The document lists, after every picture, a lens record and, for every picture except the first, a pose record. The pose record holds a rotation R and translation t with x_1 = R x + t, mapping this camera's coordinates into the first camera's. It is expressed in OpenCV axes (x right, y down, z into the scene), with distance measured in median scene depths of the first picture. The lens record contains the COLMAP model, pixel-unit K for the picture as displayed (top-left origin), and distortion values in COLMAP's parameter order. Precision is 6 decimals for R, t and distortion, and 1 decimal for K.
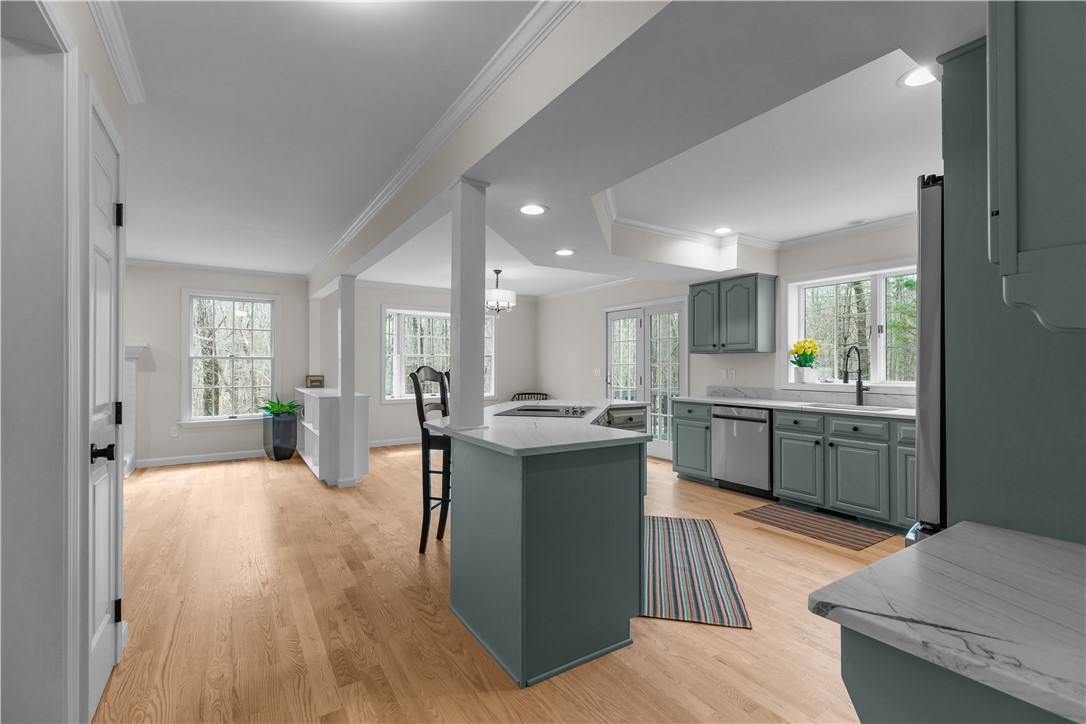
lens RADIAL K [[486.0, 0, 549.9], [0, 486.0, 360.6], [0, 0, 1]] dist [0.000728, 0.000341]
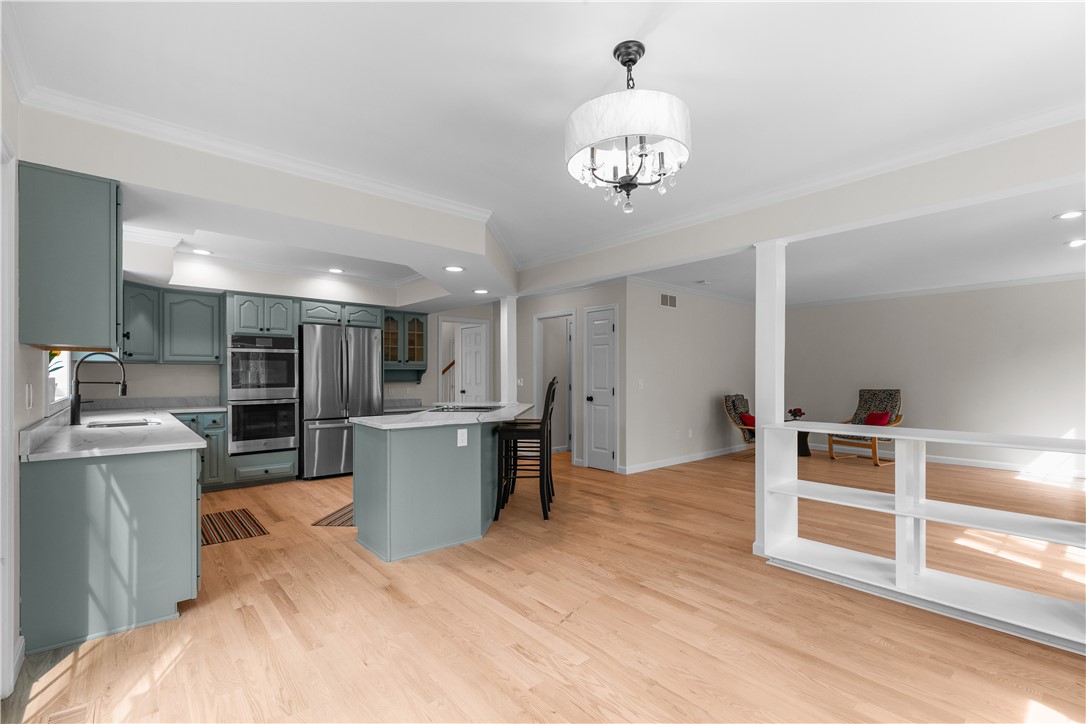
lens RADIAL K [[486.0, 0, 549.9], [0, 486.0, 360.6], [0, 0, 1]] dist [0.000728, 0.000341]
pose [[-0.990958, -0.006253, -0.134025, -0.033270], [-0.001230, 0.999295, -0.037534, 0.016326], [0.134166, -0.037029, -0.990267, 2.136686]]
